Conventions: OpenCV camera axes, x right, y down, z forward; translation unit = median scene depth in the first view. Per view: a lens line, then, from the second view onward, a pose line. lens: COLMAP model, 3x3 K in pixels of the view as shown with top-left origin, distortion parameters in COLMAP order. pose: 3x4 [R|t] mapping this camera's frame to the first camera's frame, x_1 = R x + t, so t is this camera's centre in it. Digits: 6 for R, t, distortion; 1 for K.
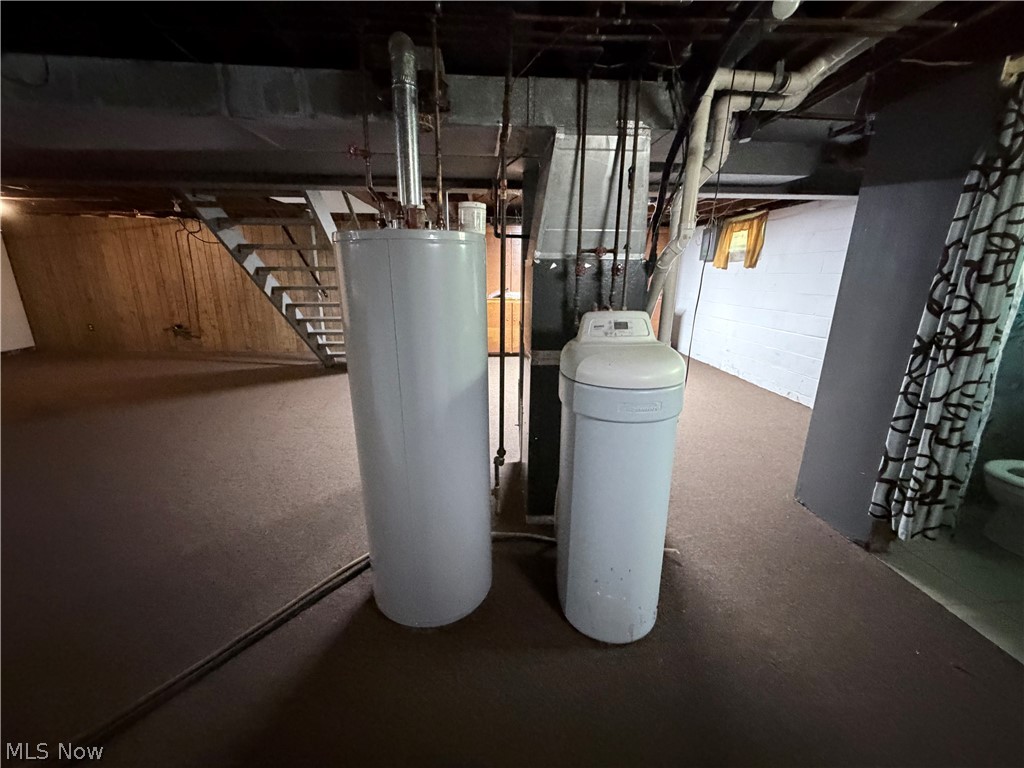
lens RADIAL K [[411.4, 0, 511.8], [0, 411.4, 385.1], [0, 0, 1]] dist [0.001545, -0.000475]
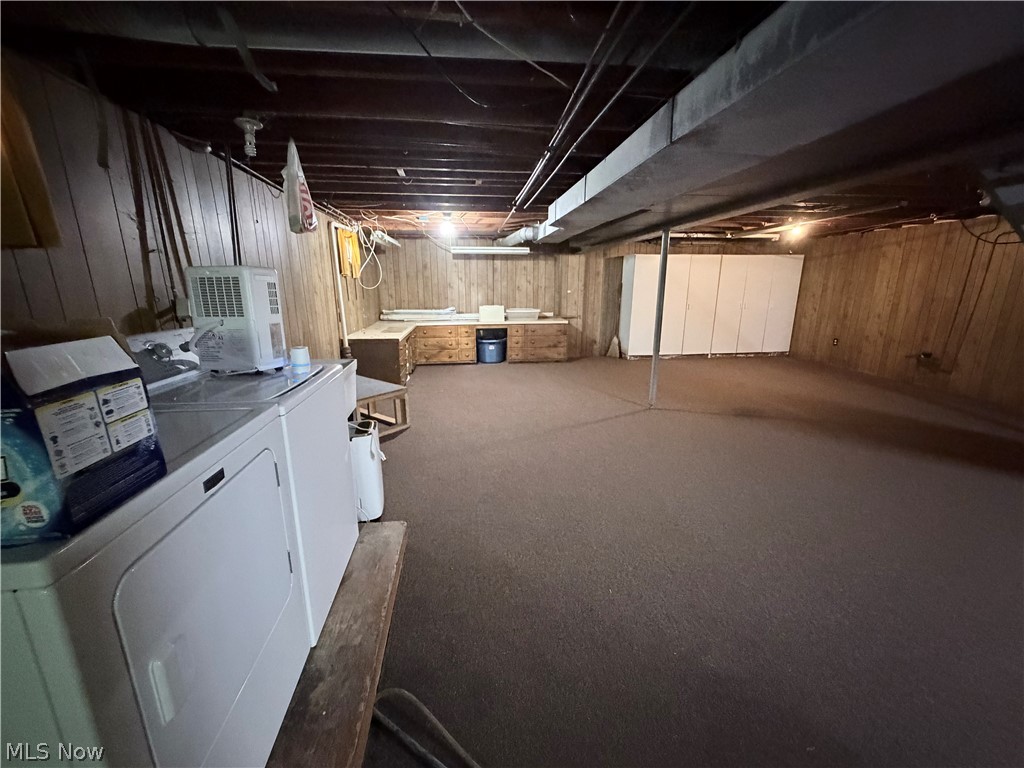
lens RADIAL K [[411.4, 0, 511.0], [0, 411.4, 385.8], [0, 0, 1]] dist [0.001545, -0.000475]
pose [[0.060701, 0.231446, -0.970952, -0.066706], [-0.261138, 0.942548, 0.208350, -0.043371], [0.963391, 0.240905, 0.117653, 0.145005]]
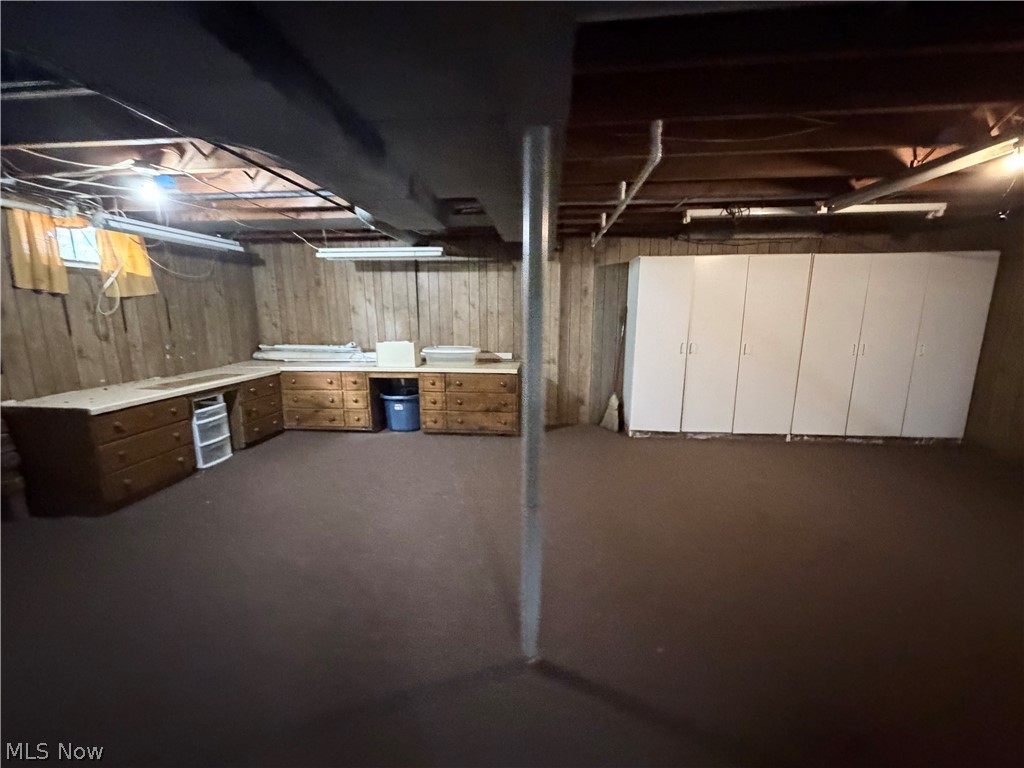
lens RADIAL K [[411.4, 0, 511.6], [0, 411.4, 386.7], [0, 0, 1]] dist [0.001545, -0.000475]
pose [[-0.151721, 0.171850, -0.973370, -0.516937], [-0.261571, 0.942681, 0.207204, -0.123065], [0.953185, 0.286042, -0.098074, 0.437209]]
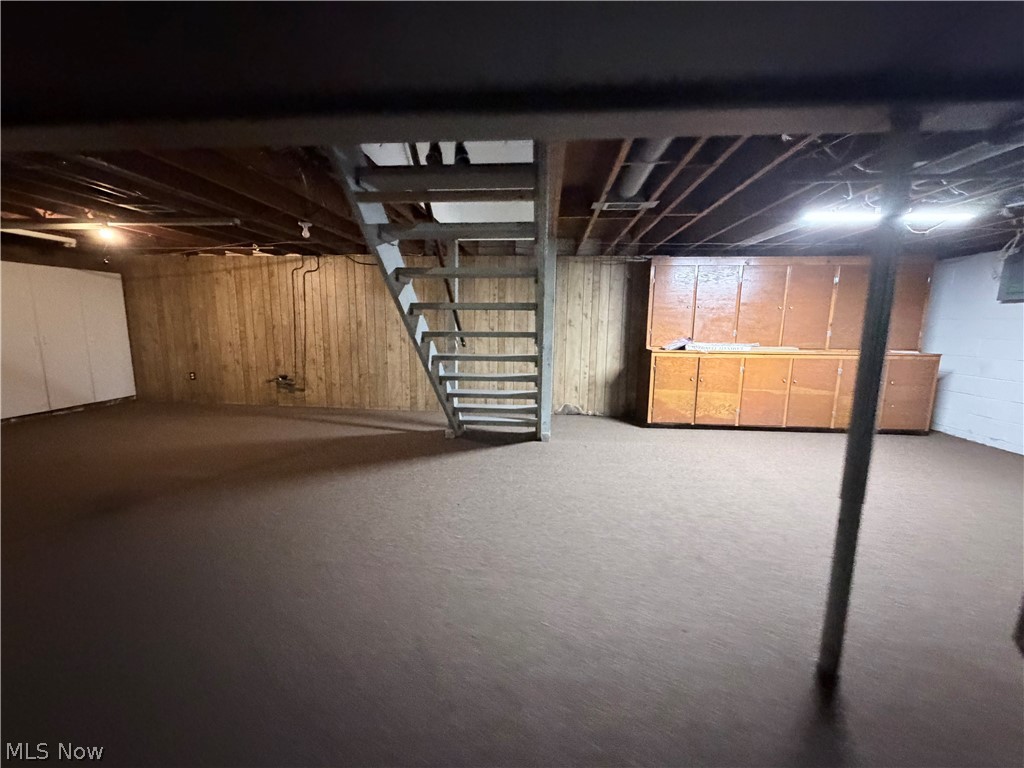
lens RADIAL K [[411.4, 0, 511.0], [0, 411.4, 386.6], [0, 0, 1]] dist [0.001545, -0.000475]
pose [[0.989449, 0.027790, -0.142189, -0.224722], [-0.043887, 0.992811, -0.111360, -0.050953], [0.138072, 0.116425, 0.983555, 0.232414]]
